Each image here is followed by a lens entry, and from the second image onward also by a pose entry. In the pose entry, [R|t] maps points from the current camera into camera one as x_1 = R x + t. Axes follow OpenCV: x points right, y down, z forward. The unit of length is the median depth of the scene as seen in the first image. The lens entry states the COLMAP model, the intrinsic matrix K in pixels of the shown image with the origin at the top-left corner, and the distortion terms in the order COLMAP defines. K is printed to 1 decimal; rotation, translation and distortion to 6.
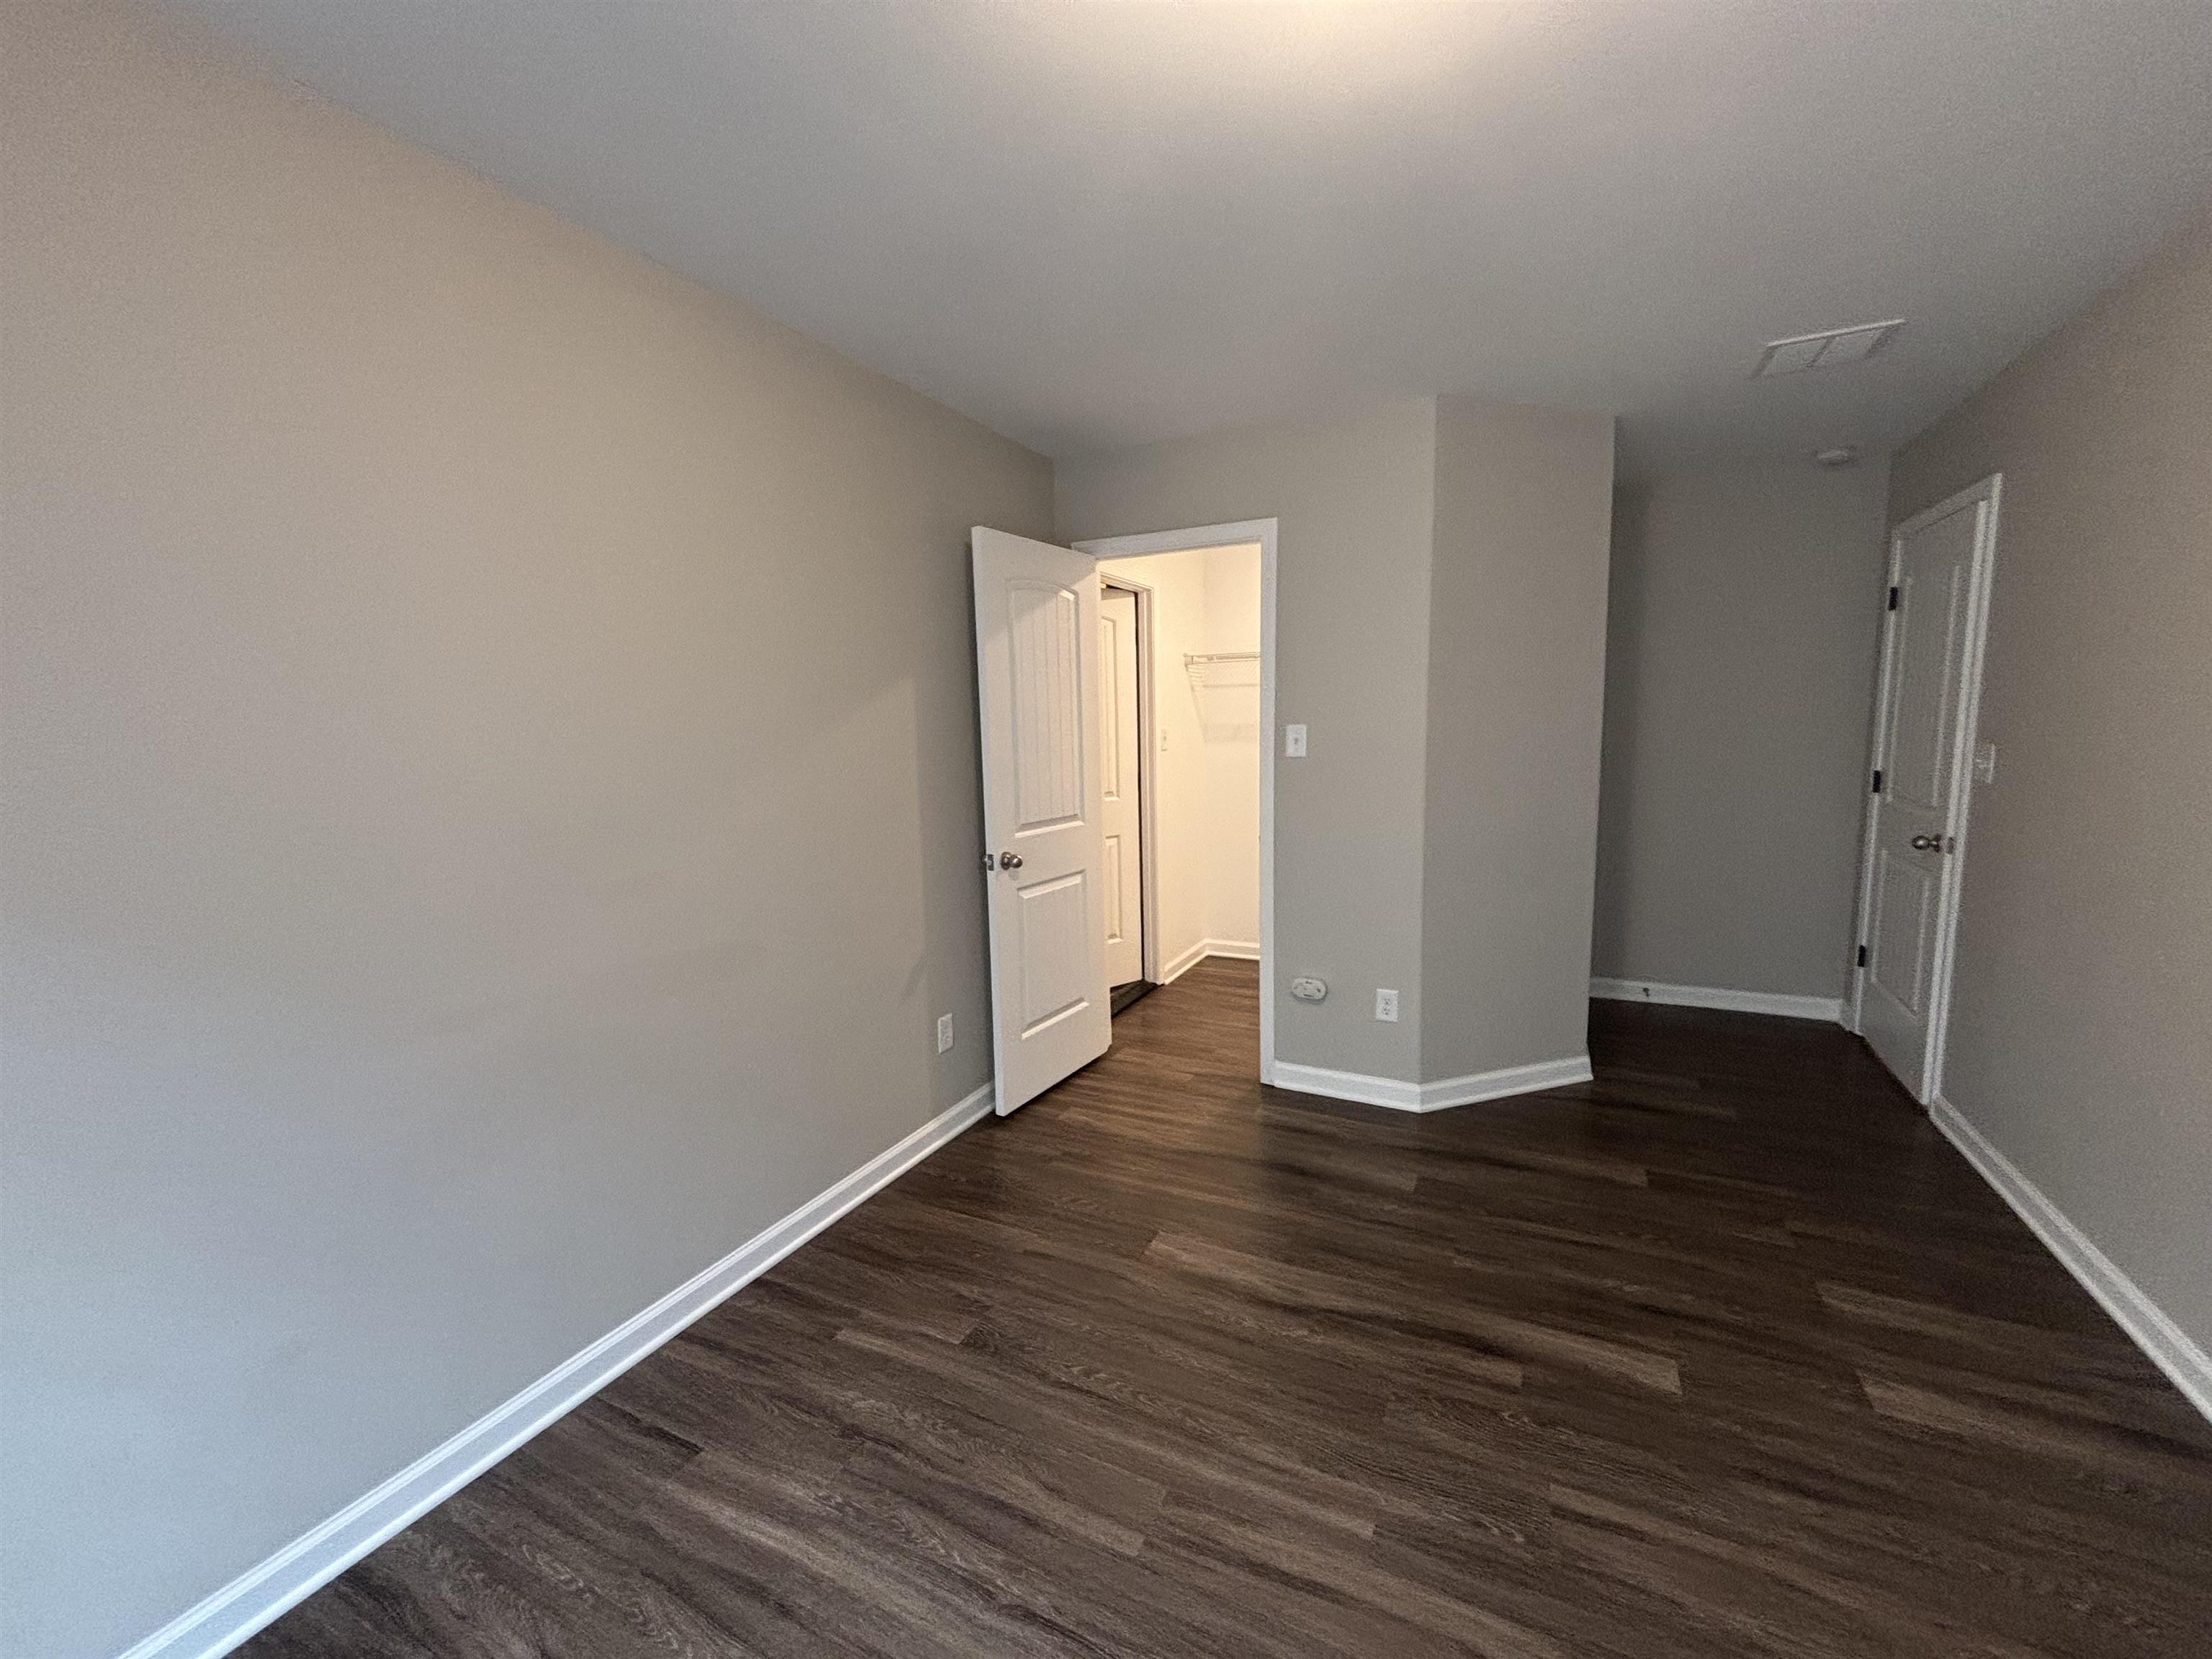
lens RADIAL K [[891.8, 0, 1118.9], [0, 891.8, 827.0], [0, 0, 1]] dist [0.015164, -0.001536]
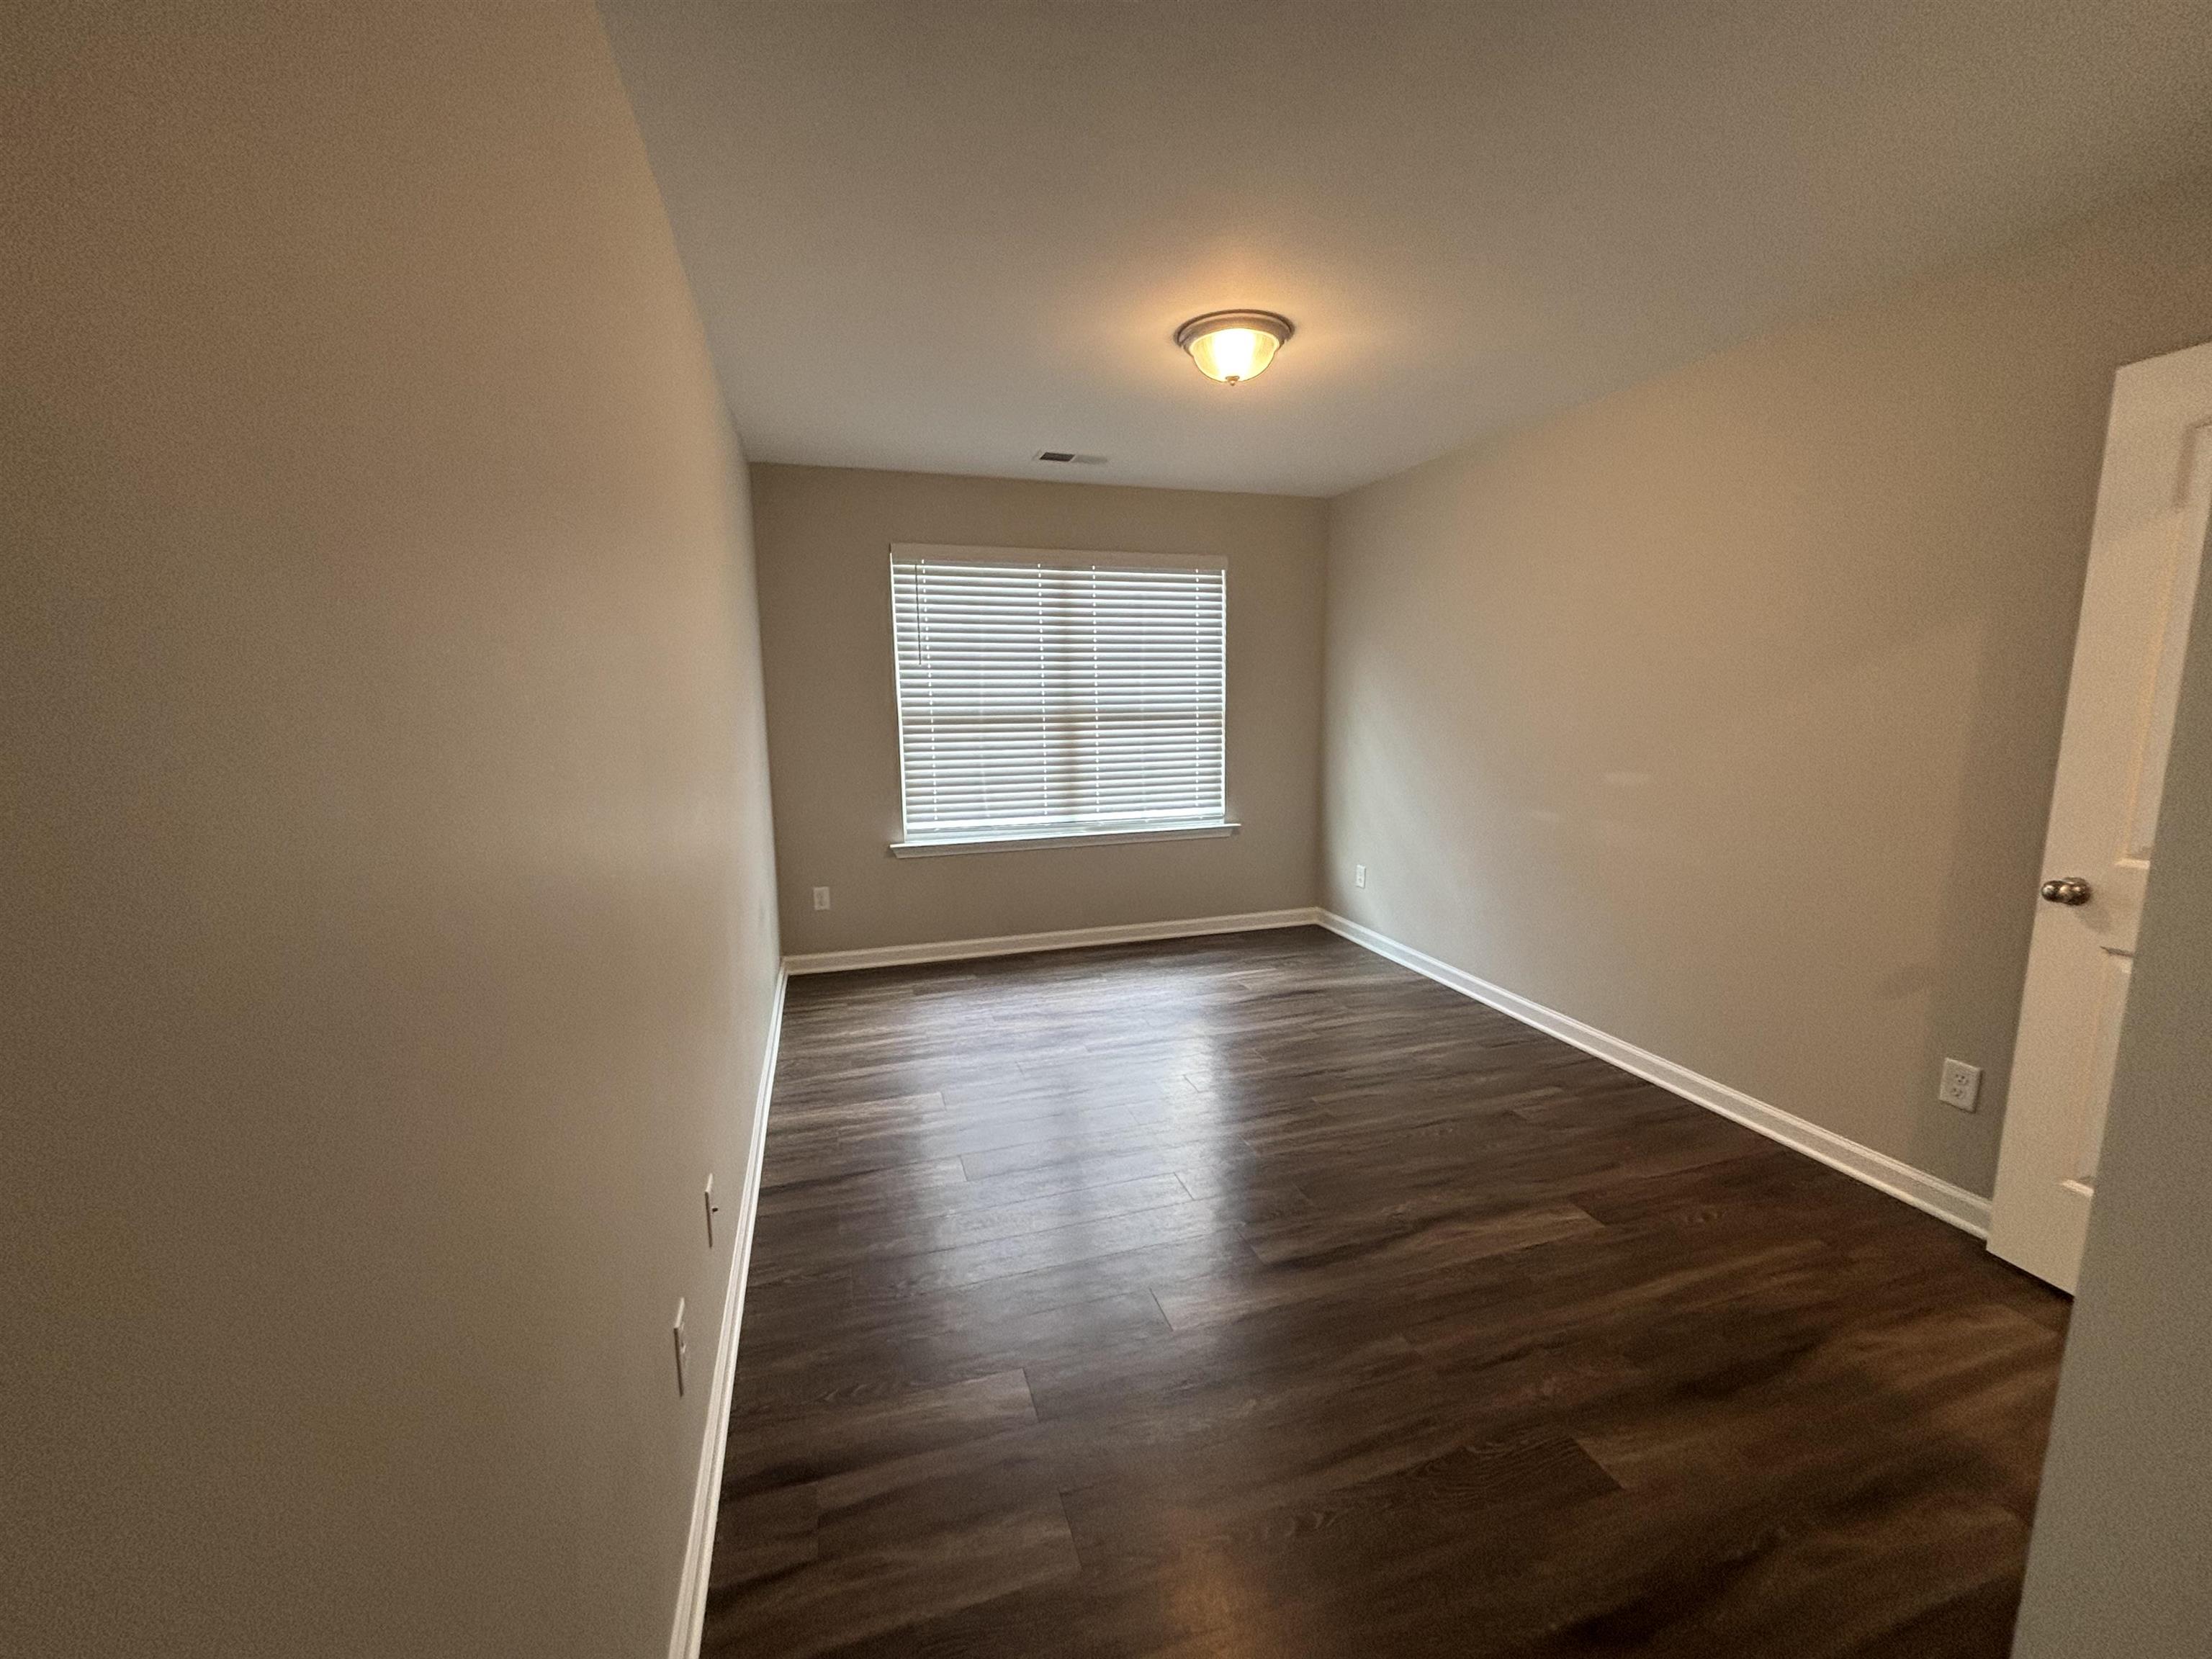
lens RADIAL K [[891.8, 0, 1098.6], [0, 891.8, 831.2], [0, 0, 1]] dist [0.015164, -0.001536]
pose [[-0.736747, 0.127040, -0.664127, 1.176611], [-0.057131, 0.966984, 0.248351, -0.181325], [0.673751, 0.220915, -0.705164, 1.406524]]
